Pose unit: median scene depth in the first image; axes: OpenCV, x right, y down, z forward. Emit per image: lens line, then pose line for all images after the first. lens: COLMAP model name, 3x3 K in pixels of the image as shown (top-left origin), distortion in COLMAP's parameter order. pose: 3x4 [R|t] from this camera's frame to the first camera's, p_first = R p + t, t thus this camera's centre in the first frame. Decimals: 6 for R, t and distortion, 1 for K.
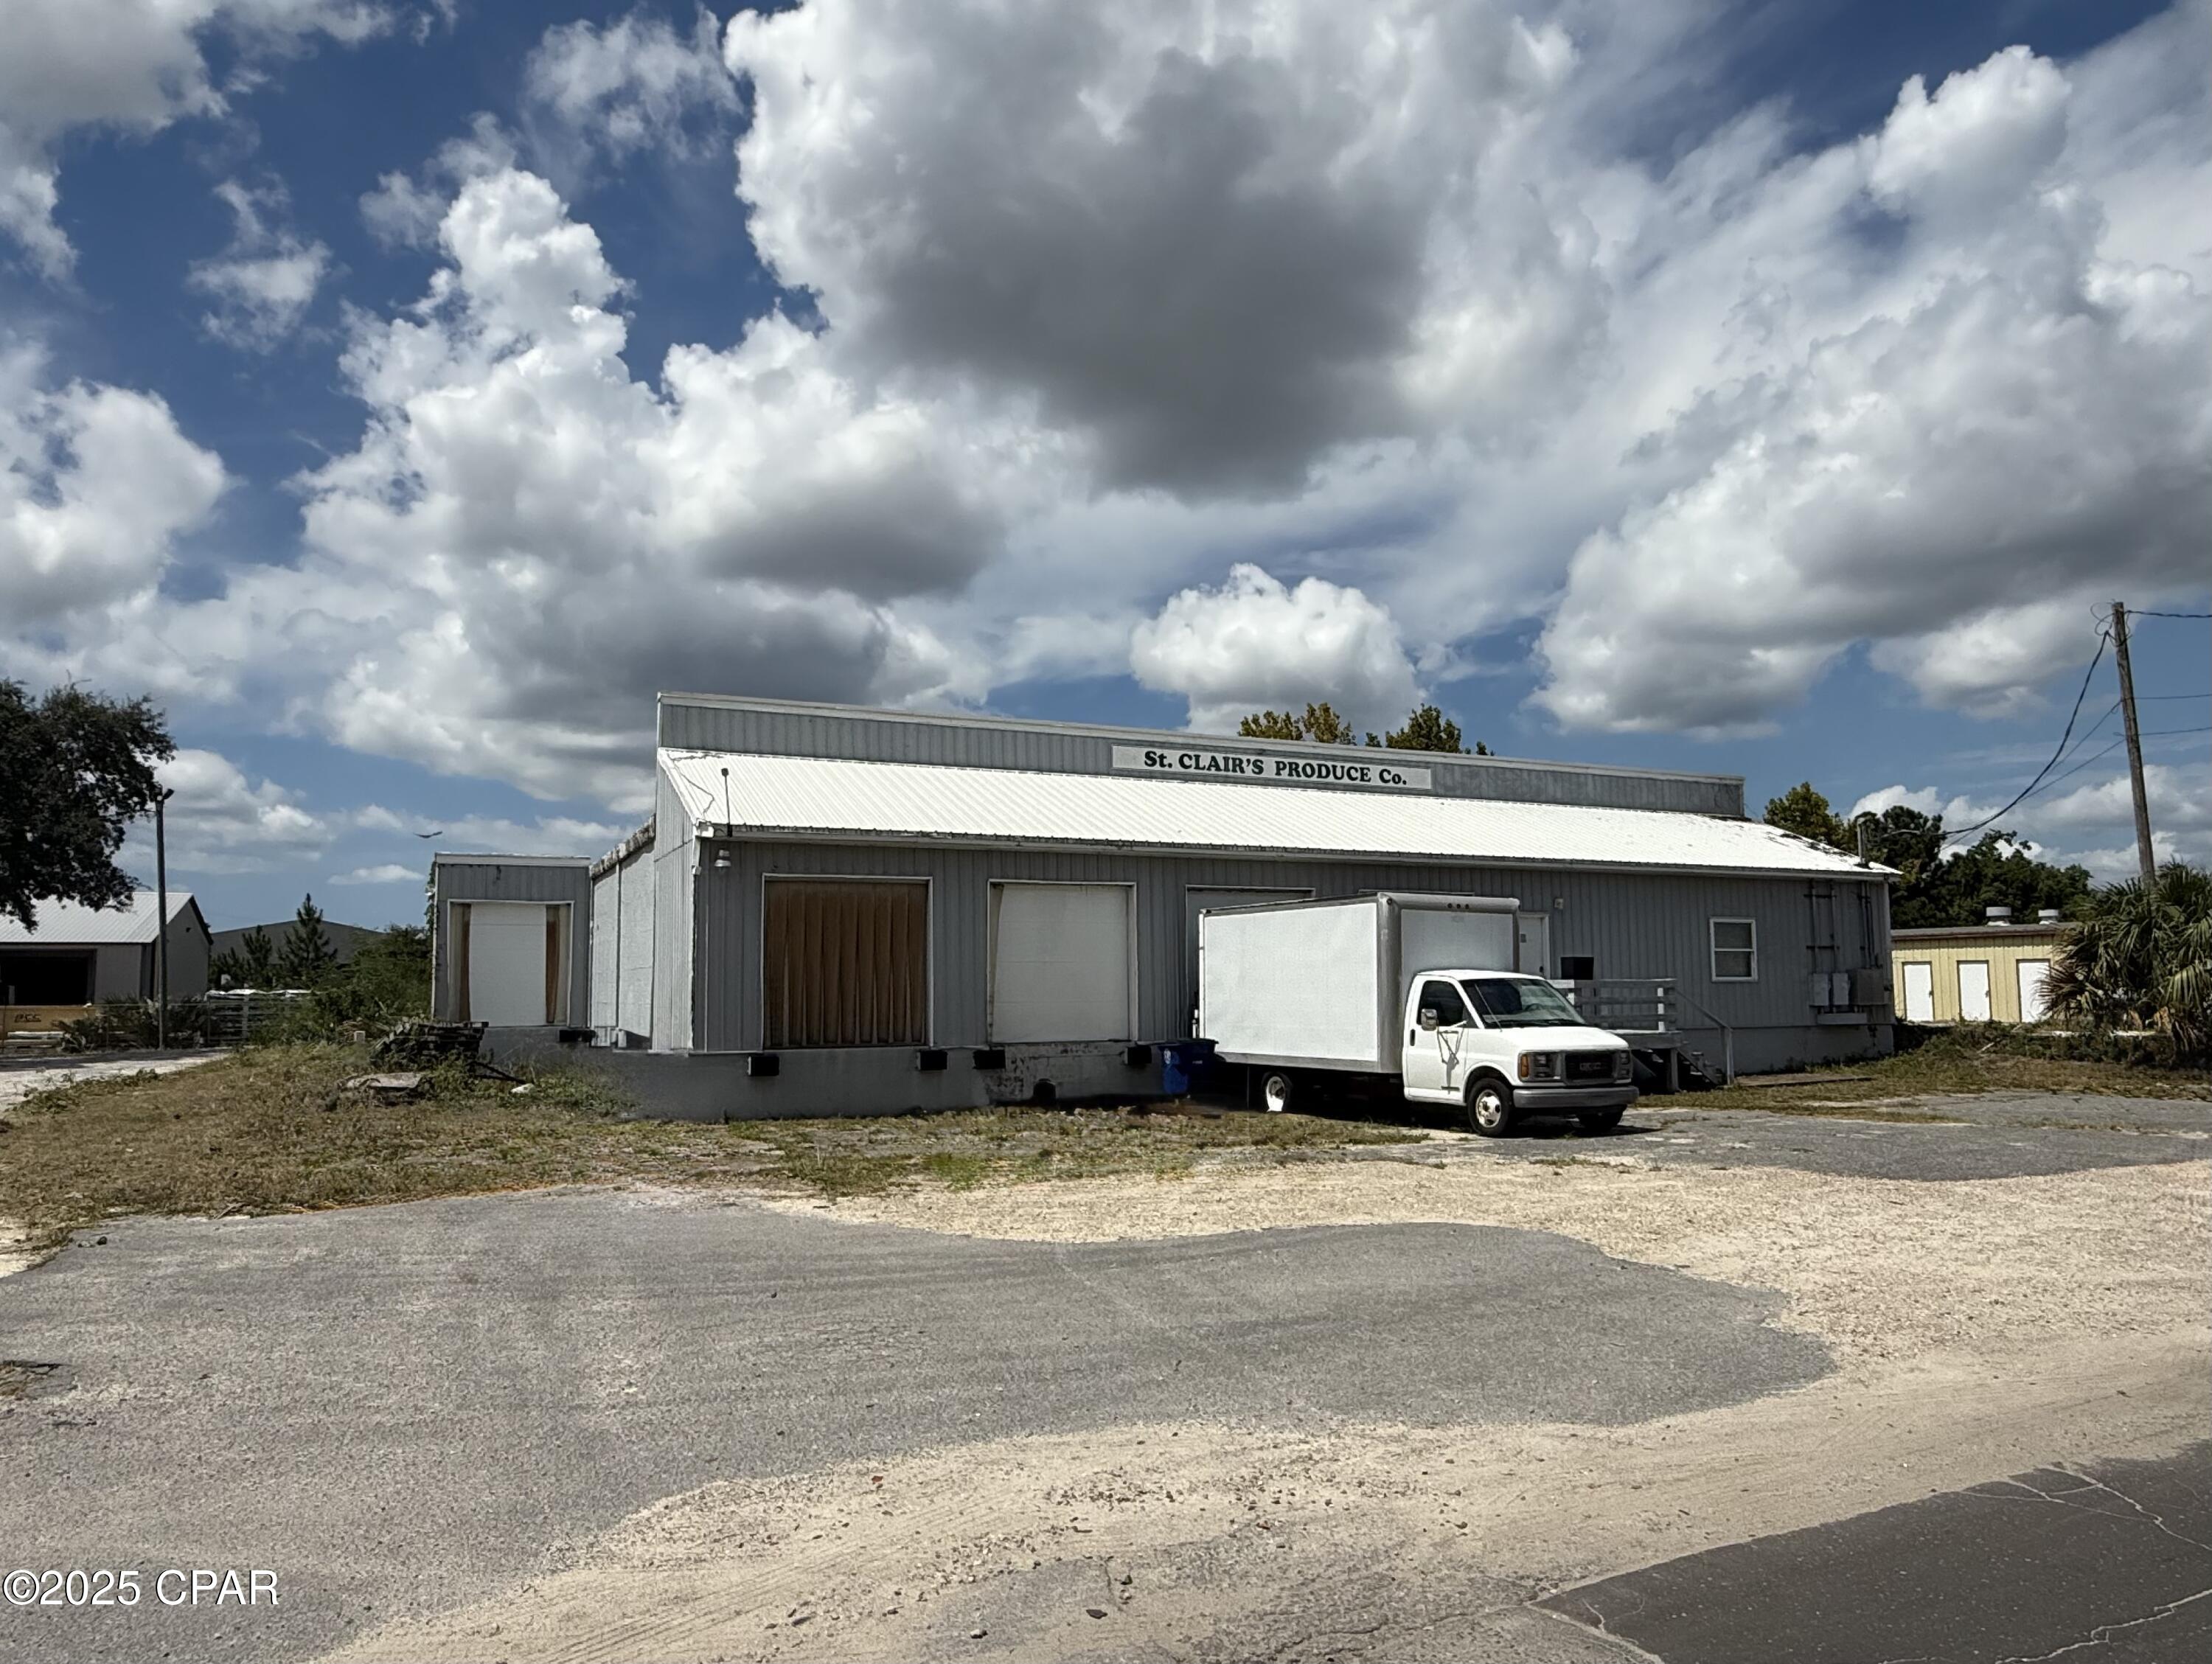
lens RADIAL K [[1371.8, 0, 1106.0], [0, 1371.8, 832.0], [0, 0, 1]] dist [-0.003654, -0.002826]
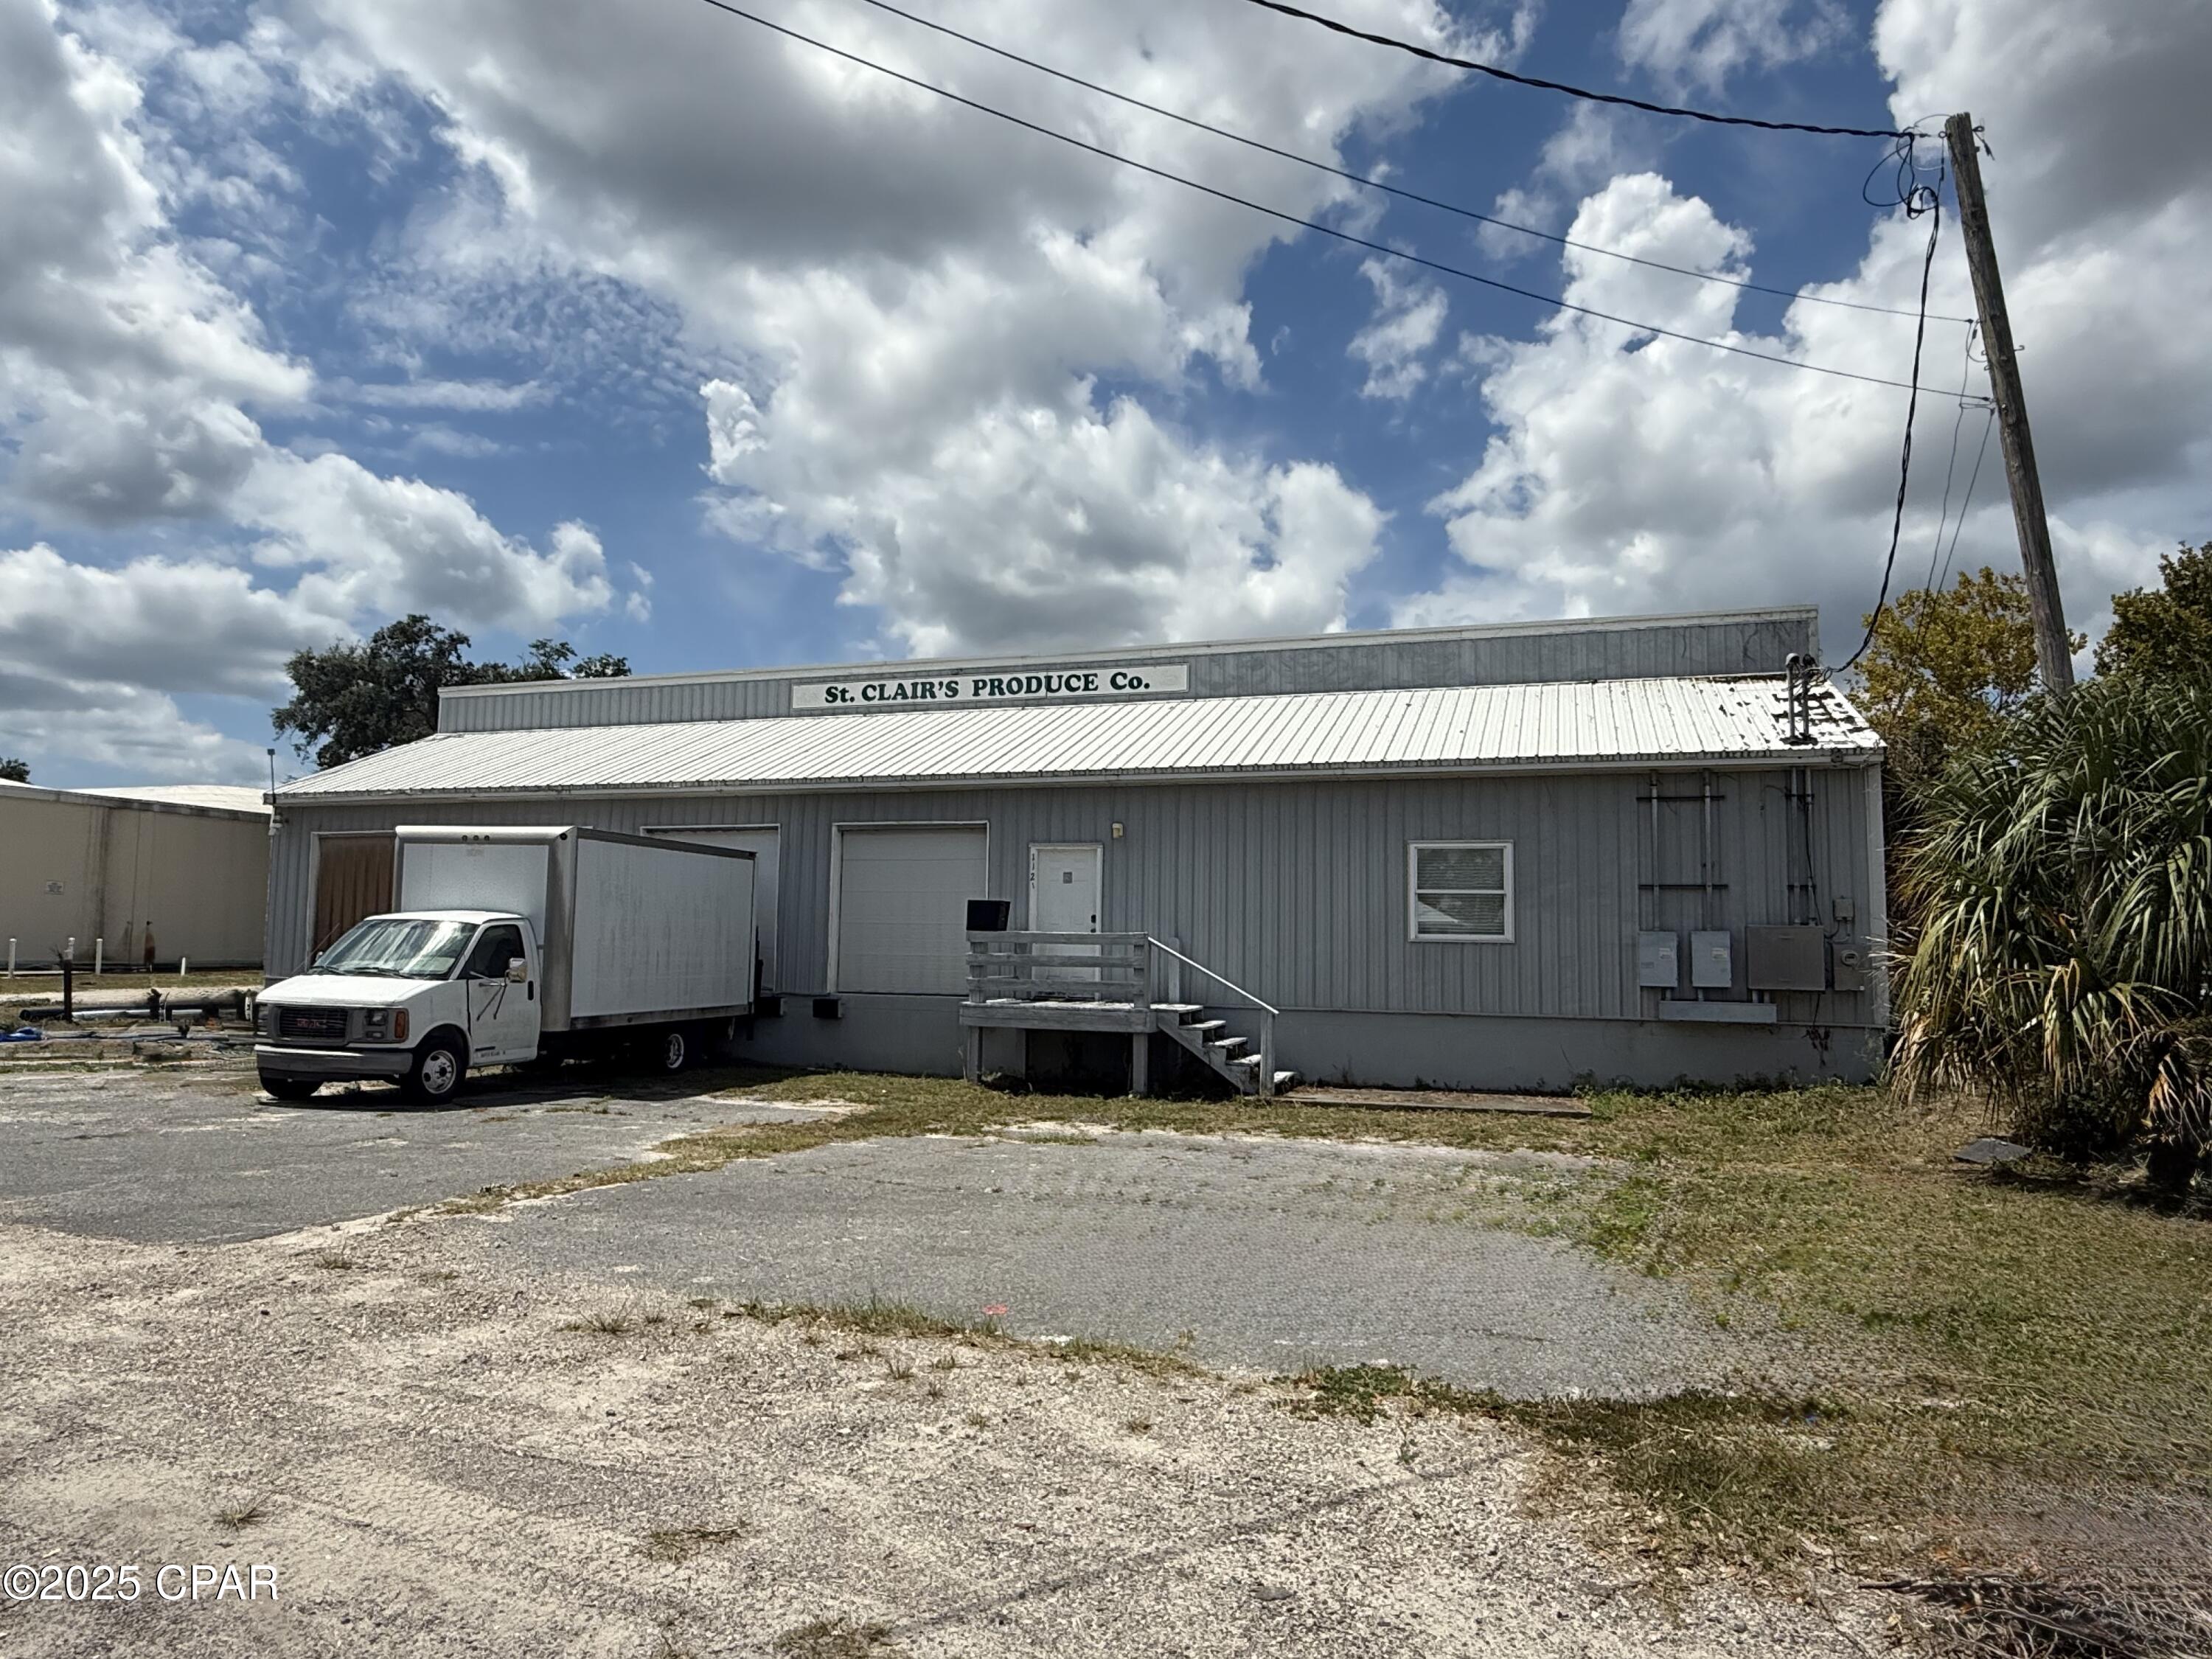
lens RADIAL K [[1371.9, 0, 1106.0], [0, 1371.9, 829.5], [0, 0, 1]] dist [-0.003654, -0.002826]
pose [[0.719001, -0.042956, -0.693680, 0.930963], [0.055291, 0.998460, -0.004520, 0.060915], [0.692806, -0.035105, 0.720269, 0.514329]]
